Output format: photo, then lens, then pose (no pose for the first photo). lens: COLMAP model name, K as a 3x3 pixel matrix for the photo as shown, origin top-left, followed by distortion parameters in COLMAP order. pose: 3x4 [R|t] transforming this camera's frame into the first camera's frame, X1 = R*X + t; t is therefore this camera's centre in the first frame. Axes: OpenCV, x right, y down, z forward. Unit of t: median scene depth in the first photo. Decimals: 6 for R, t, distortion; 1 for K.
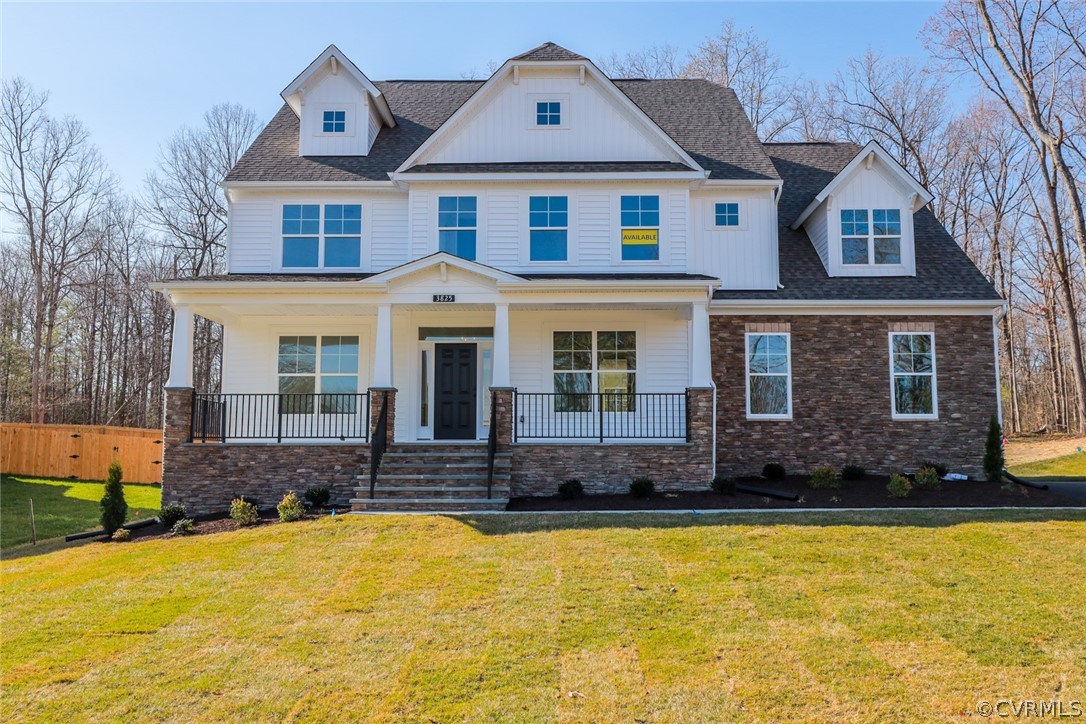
lens RADIAL K [[928.5, 0, 565.4], [0, 928.5, 350.8], [0, 0, 1]] dist [0.033222, -0.007850]
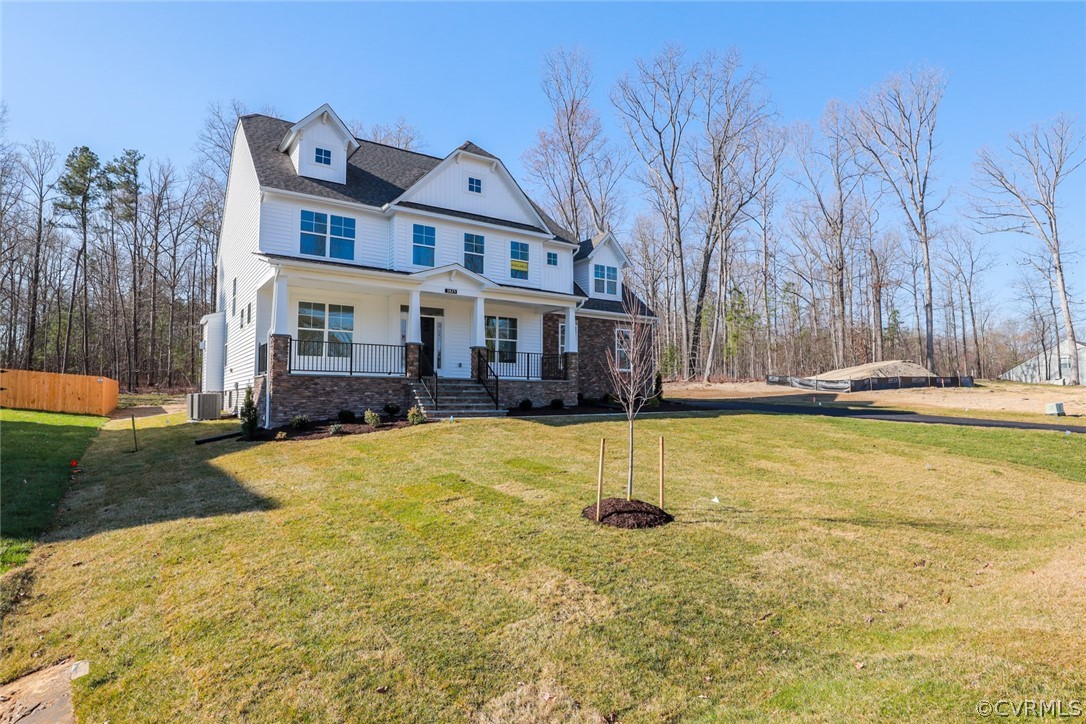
lens RADIAL K [[584.8, 0, 546.0], [0, 584.8, 354.1], [0, 0, 1]] dist [-0.016806, -0.002557]
pose [[0.819240, 0.045878, 0.571613, -0.510509], [-0.076312, 0.996651, 0.029379, 0.010168], [-0.568351, -0.067689, 0.819997, 0.034717]]
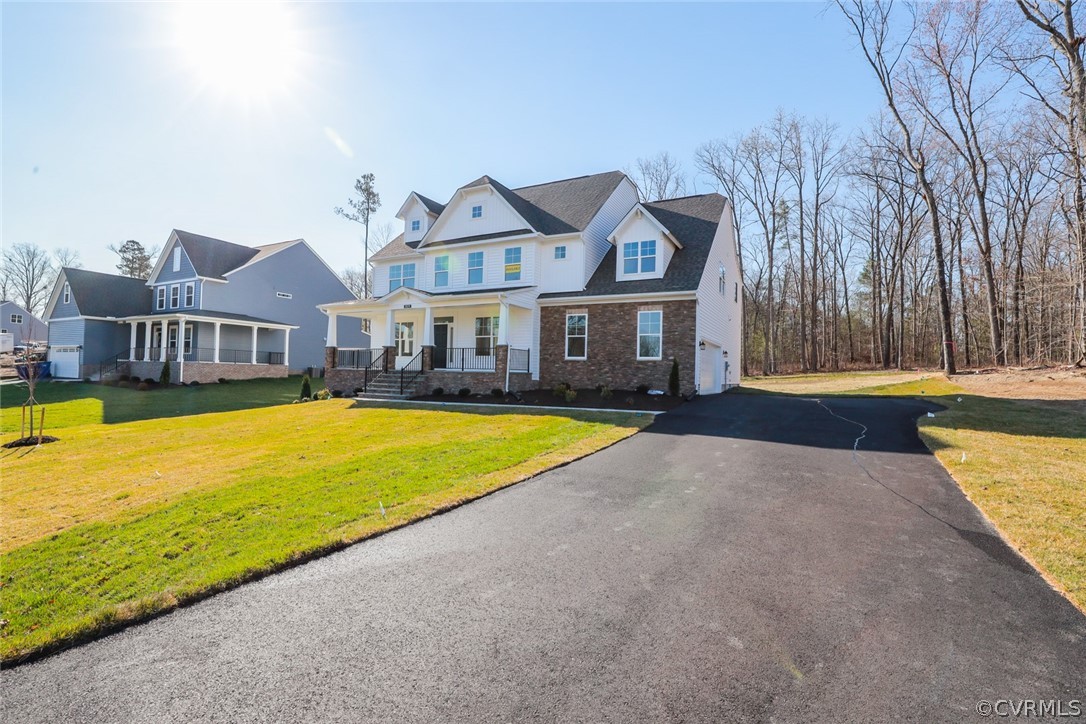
lens RADIAL K [[503.3, 0, 554.4], [0, 503.3, 363.6], [0, 0, 1]] dist [-0.036832, 0.004681]
pose [[0.889282, 0.009501, -0.457261, 0.654420], [0.036250, 0.995175, 0.091178, -0.014362], [0.455921, -0.097659, 0.884646, 0.059580]]
